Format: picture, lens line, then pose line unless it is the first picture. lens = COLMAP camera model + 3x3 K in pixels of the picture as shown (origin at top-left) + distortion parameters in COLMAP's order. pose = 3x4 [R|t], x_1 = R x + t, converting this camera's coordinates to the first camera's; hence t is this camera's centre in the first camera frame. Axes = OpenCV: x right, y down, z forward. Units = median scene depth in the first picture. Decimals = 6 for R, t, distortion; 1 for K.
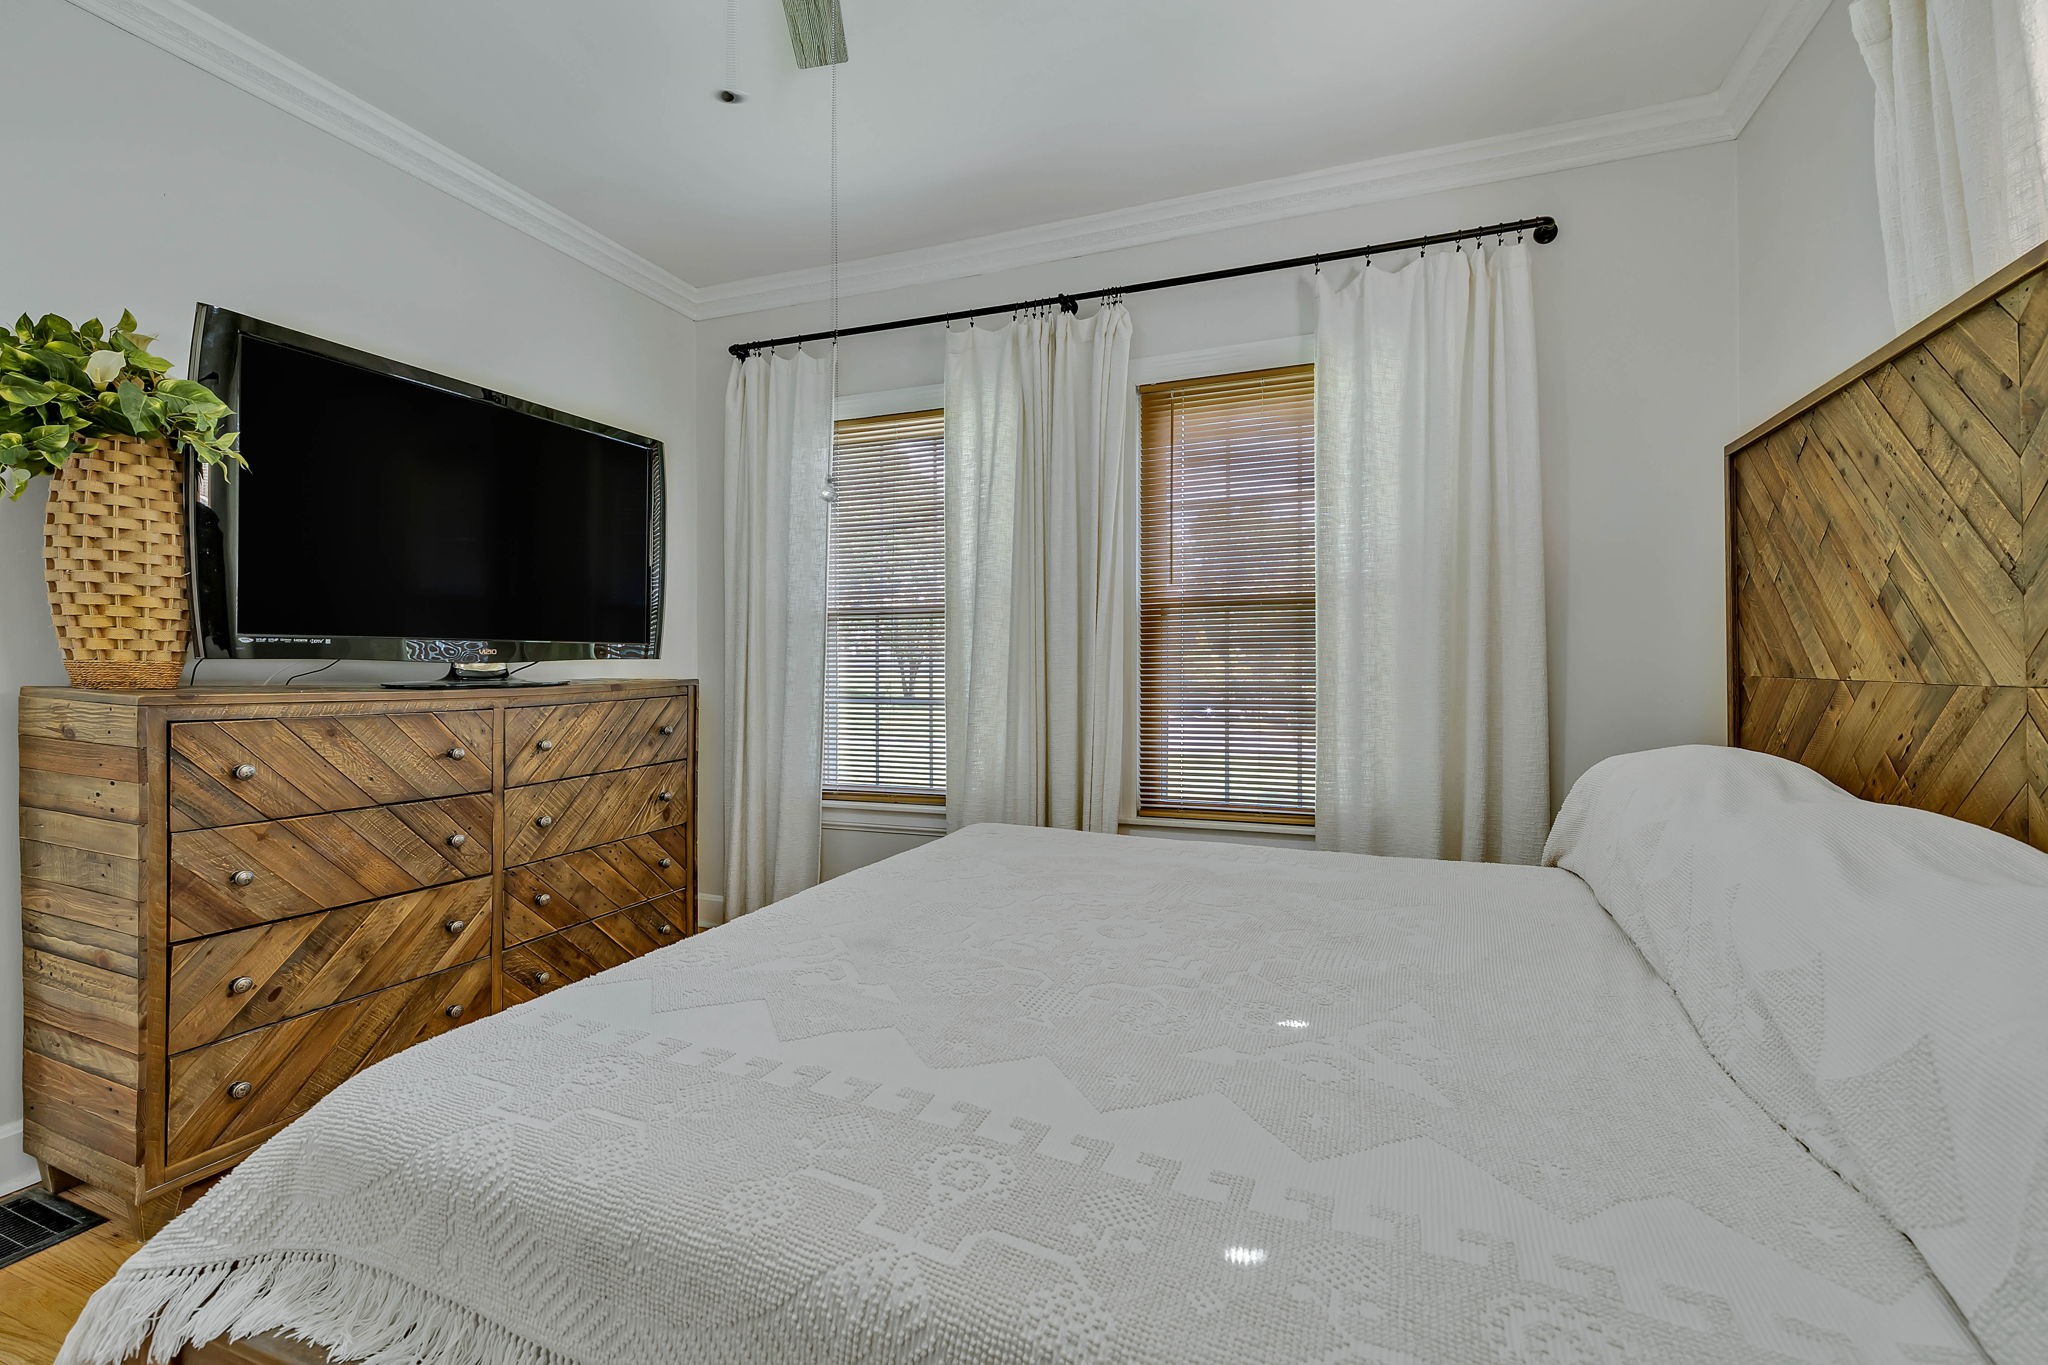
lens RADIAL K [[889.4, 0, 1019.3], [0, 889.4, 668.7], [0, 0, 1]] dist [0.000457, -0.000176]
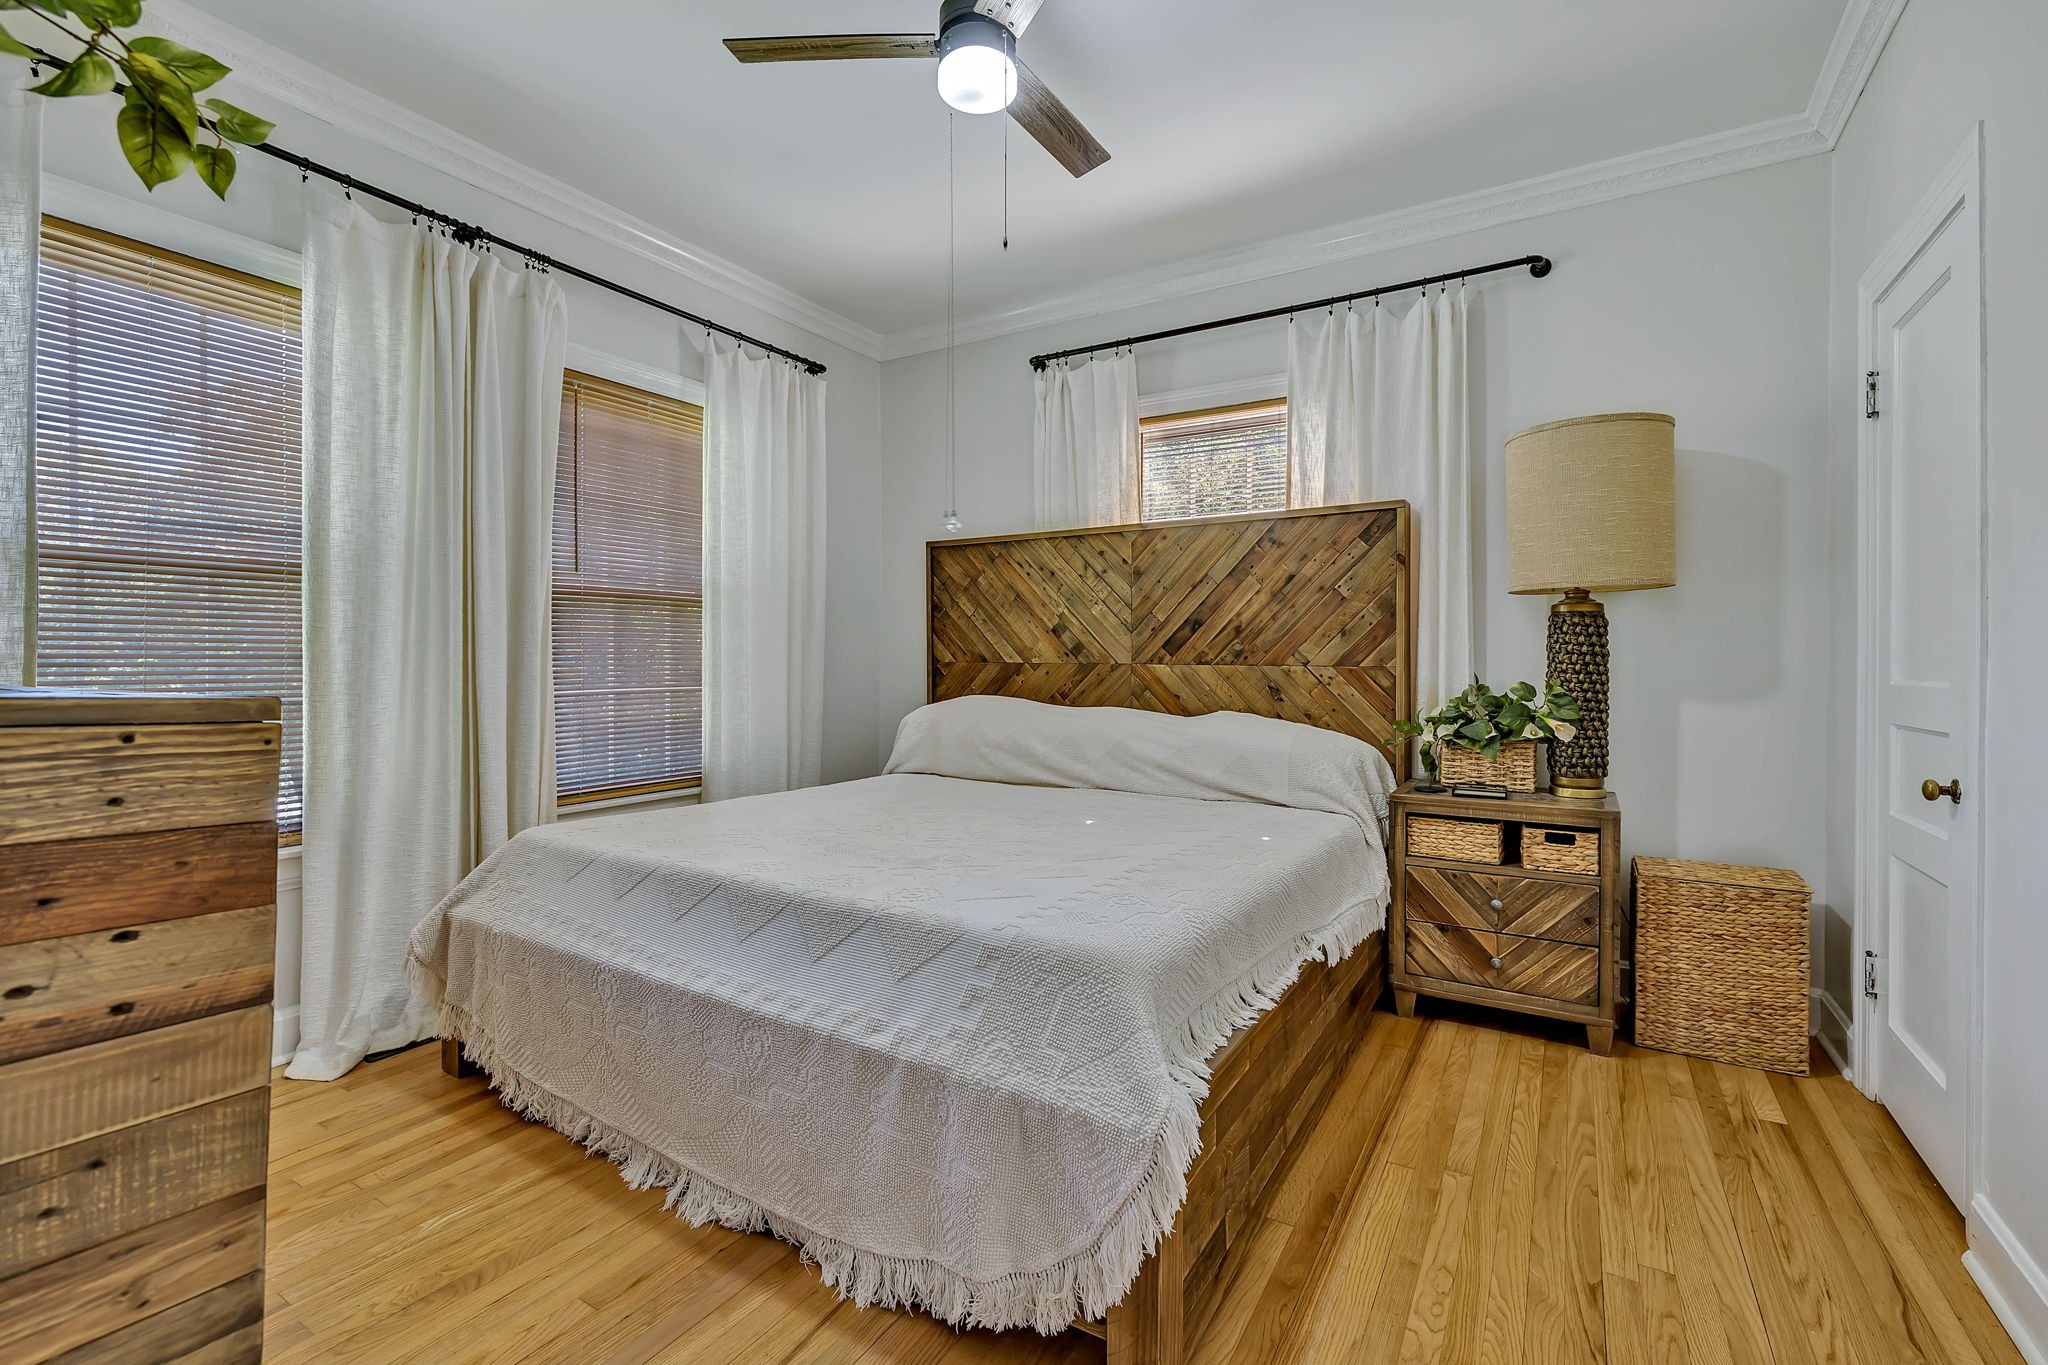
lens RADIAL K [[889.4, 0, 1028.0], [0, 889.4, 670.9], [0, 0, 1]] dist [0.000457, -0.000176]
pose [[0.168266, -0.010199, 0.985689, -0.704099], [-0.001988, 0.999941, 0.010686, 0.004476], [-0.985740, -0.003758, 0.168236, 0.310517]]
